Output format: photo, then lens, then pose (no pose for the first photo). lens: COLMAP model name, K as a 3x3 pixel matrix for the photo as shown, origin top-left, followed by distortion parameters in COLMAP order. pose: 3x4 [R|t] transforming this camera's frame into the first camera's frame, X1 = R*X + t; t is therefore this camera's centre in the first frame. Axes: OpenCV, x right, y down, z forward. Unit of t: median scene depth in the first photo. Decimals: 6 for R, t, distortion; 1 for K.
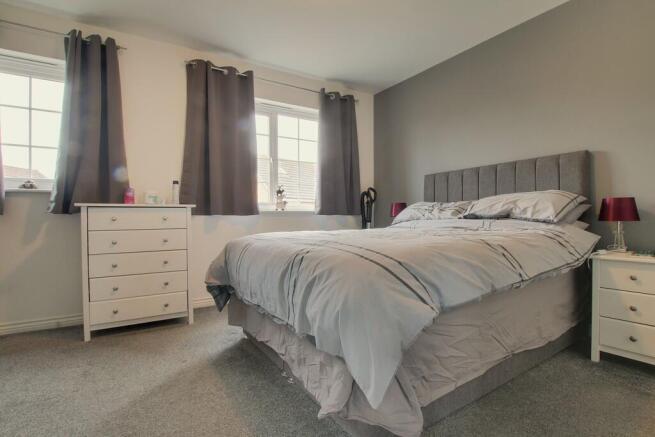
lens RADIAL K [[304.6, 0, 327.4], [0, 304.6, 219.5], [0, 0, 1]] dist [-0.030248, 0.000334]
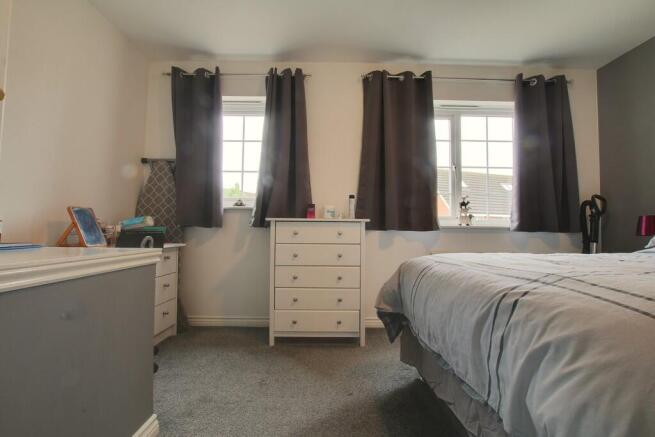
lens RADIAL K [[304.6, 0, 327.4], [0, 304.6, 219.5], [0, 0, 1]] dist [-0.030248, 0.000334]
pose [[0.842476, -0.005672, -0.538703, -0.036634], [-0.021534, 0.998791, -0.044192, -0.002857], [0.538303, 0.048831, 0.841336, 0.136411]]
